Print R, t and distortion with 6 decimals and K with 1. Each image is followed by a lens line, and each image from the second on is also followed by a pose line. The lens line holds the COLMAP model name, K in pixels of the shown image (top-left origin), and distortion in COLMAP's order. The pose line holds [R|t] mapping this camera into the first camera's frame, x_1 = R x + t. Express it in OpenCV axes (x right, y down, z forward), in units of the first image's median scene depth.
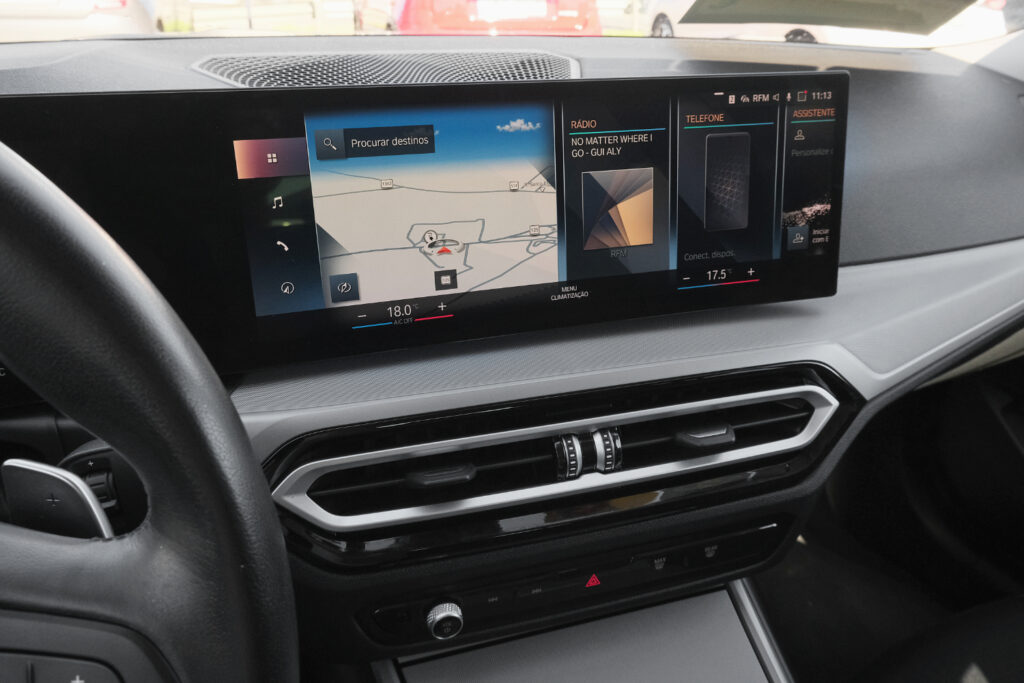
lens RADIAL K [[787.3, 0, 505.3], [0, 787.3, 325.1], [0, 0, 1]] dist [0.003775, -0.020636]
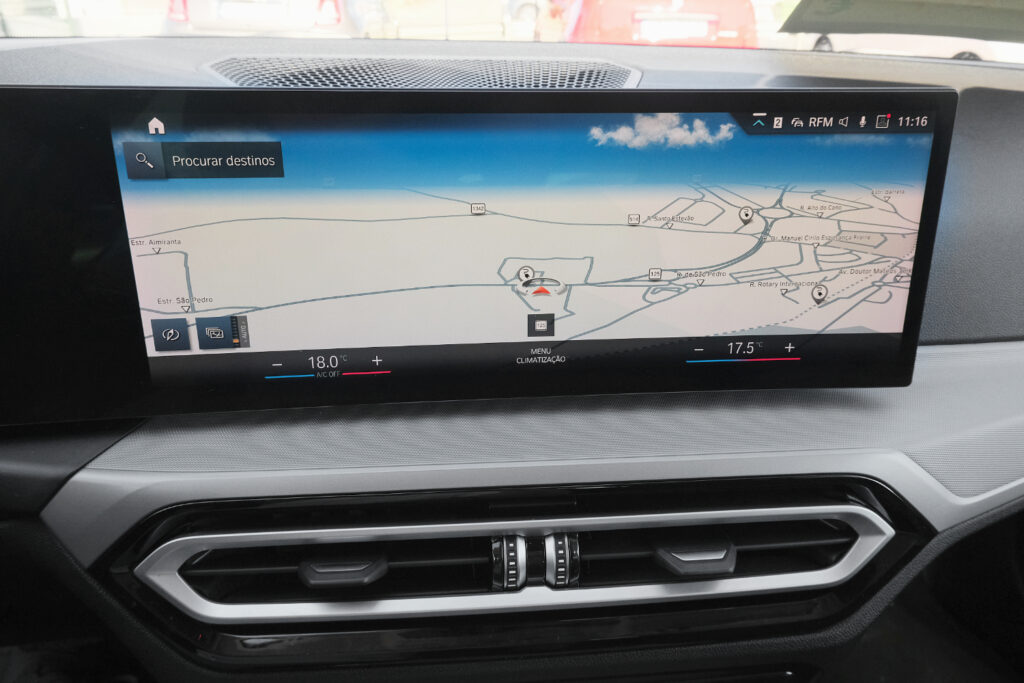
lens RADIAL K [[690.1, 0, 514.7], [0, 690.1, 333.5], [0, 0, 1]] dist [0.017928, -0.014716]
pose [[0.976210, 0.097075, -0.193883, 0.189376], [-0.091178, 0.995065, 0.039133, -0.088835], [0.196725, -0.020524, 0.980244, 0.297514]]
